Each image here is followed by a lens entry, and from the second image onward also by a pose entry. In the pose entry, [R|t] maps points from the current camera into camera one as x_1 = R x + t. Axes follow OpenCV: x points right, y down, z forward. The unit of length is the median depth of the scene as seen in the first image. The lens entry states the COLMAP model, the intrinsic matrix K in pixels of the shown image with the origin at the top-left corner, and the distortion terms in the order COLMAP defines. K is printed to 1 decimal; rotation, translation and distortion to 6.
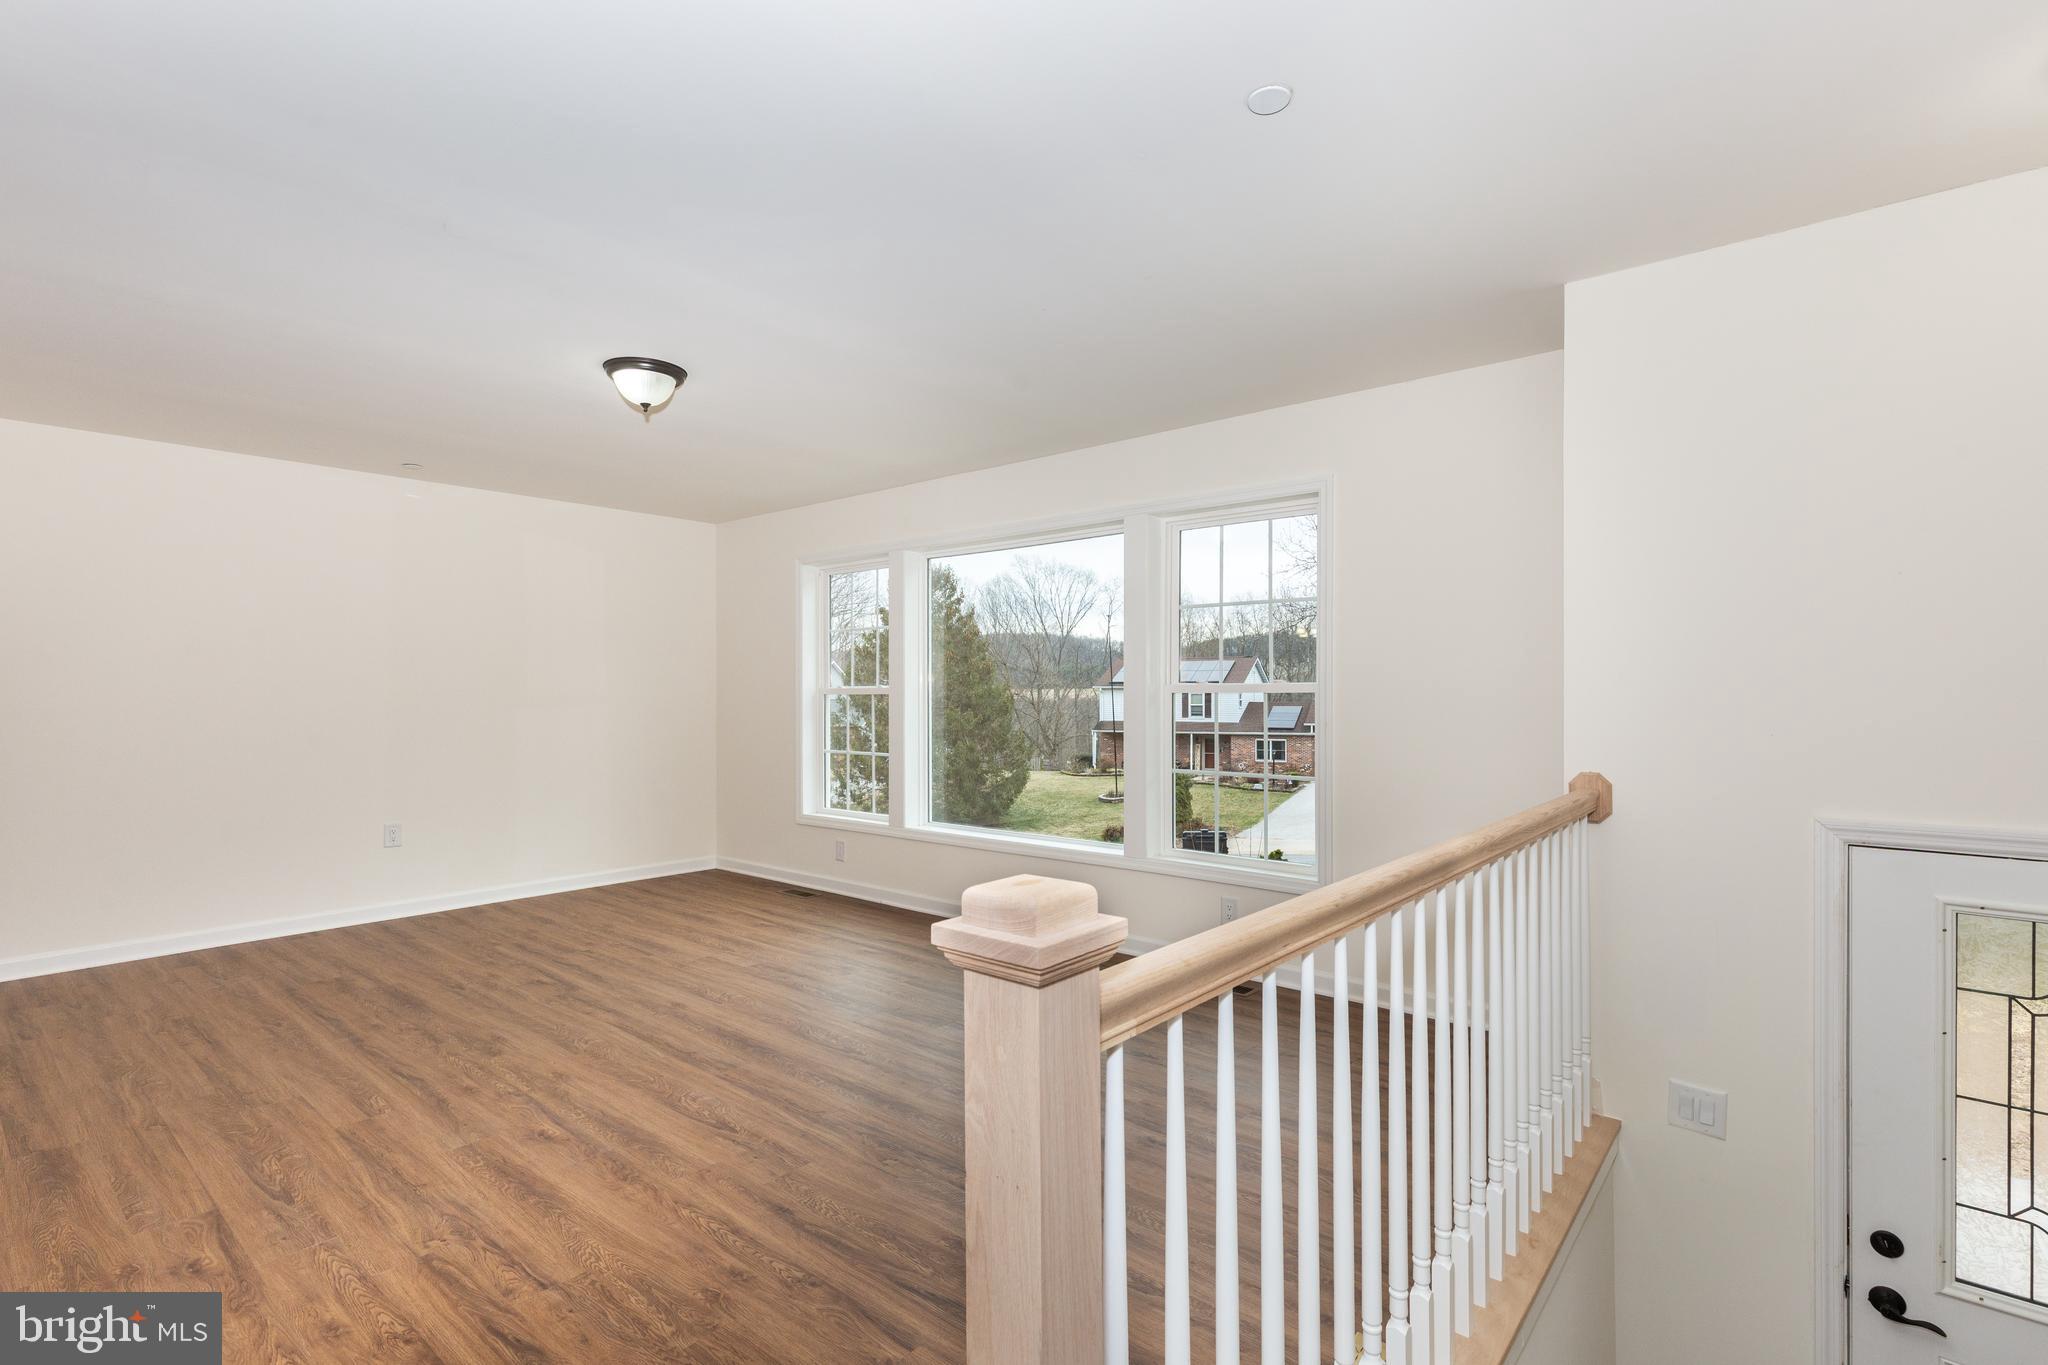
lens RADIAL K [[940.4, 0, 1031.8], [0, 940.4, 720.1], [0, 0, 1]] dist [0.011389, -0.002526]
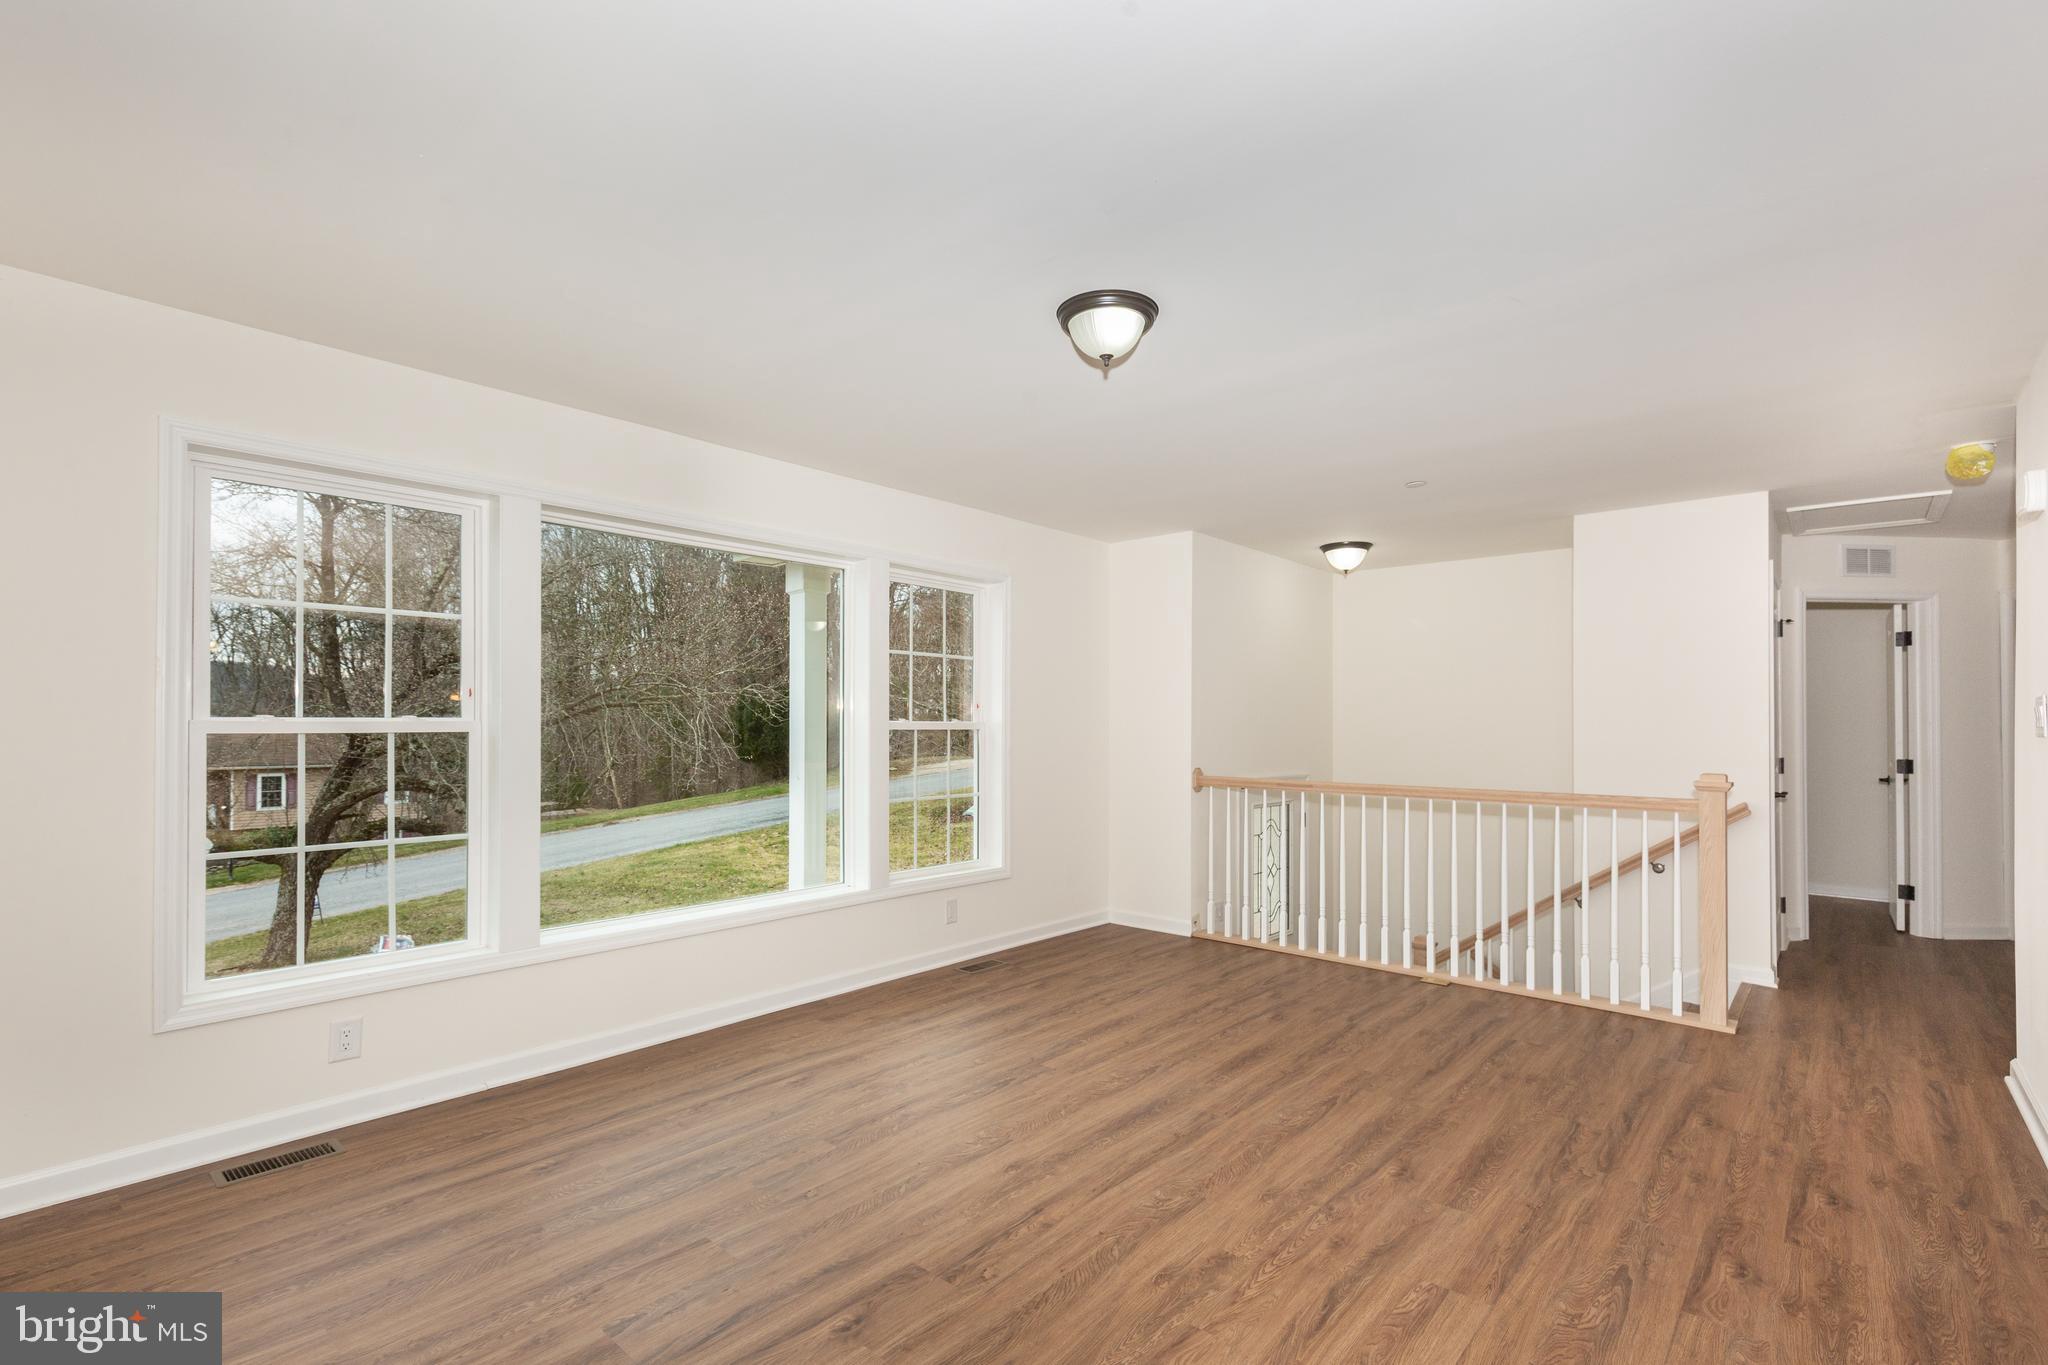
lens RADIAL K [[940.4, 0, 1000.7], [0, 940.4, 706.0], [0, 0, 1]] dist [0.011389, -0.002526]
pose [[0.042718, 0.023754, 0.998805, -1.138183], [0.027888, 0.999299, -0.024959, -0.029292], [-0.998698, 0.028921, 0.042026, 1.008456]]
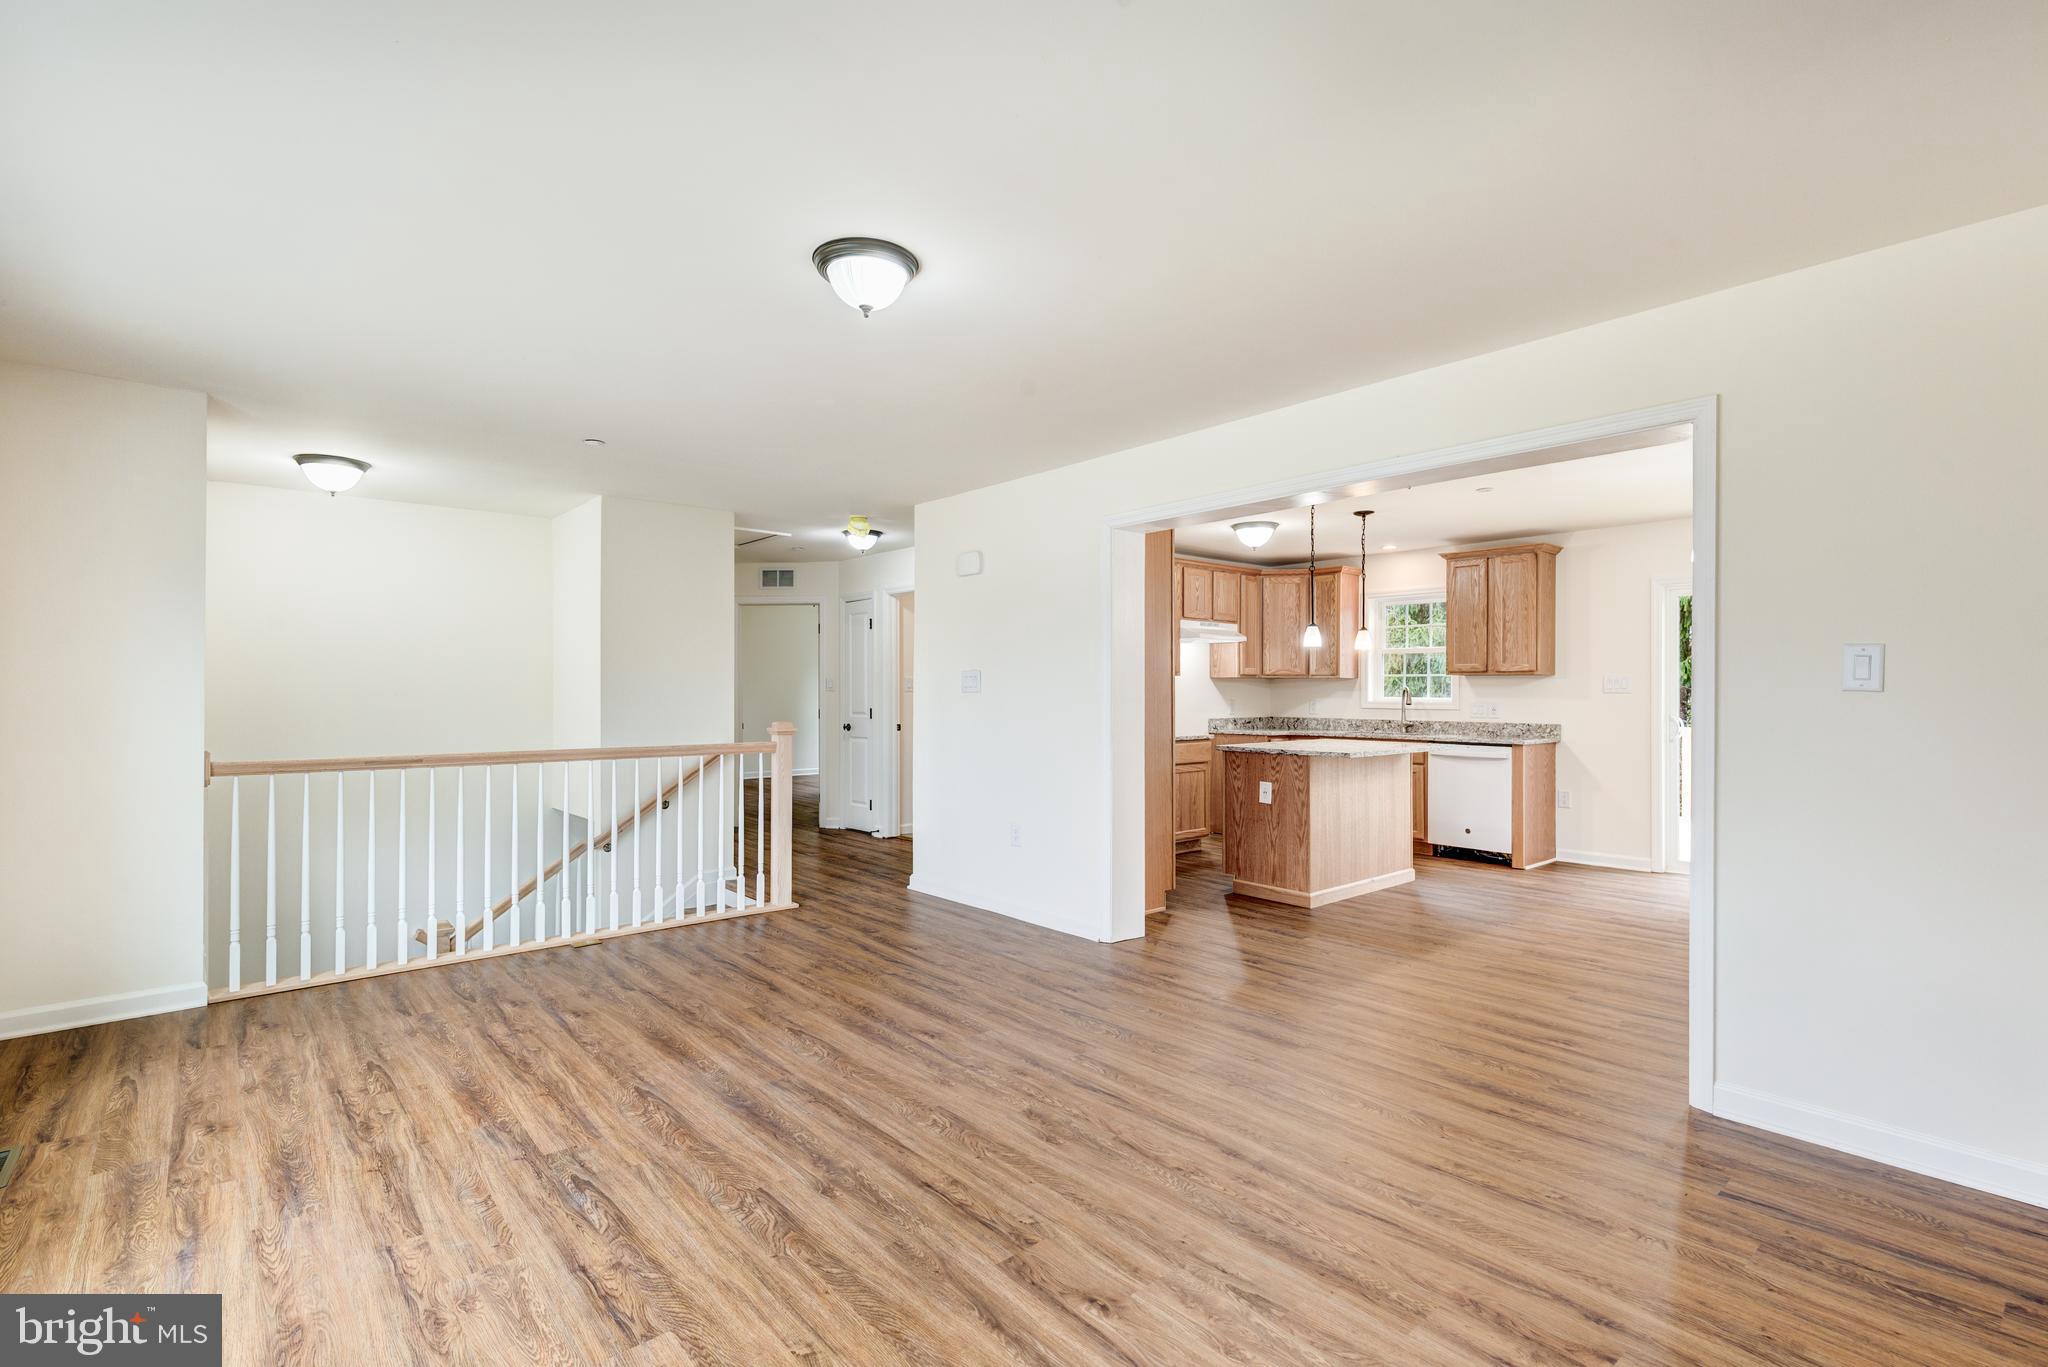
lens RADIAL K [[940.4, 0, 1045.8], [0, 940.4, 688.6], [0, 0, 1]] dist [0.011389, -0.002526]
pose [[-0.989010, 0.001523, 0.147840, -0.636939], [0.005369, 0.999657, 0.025616, -0.047603], [-0.147750, 0.026128, -0.988680, 1.648973]]
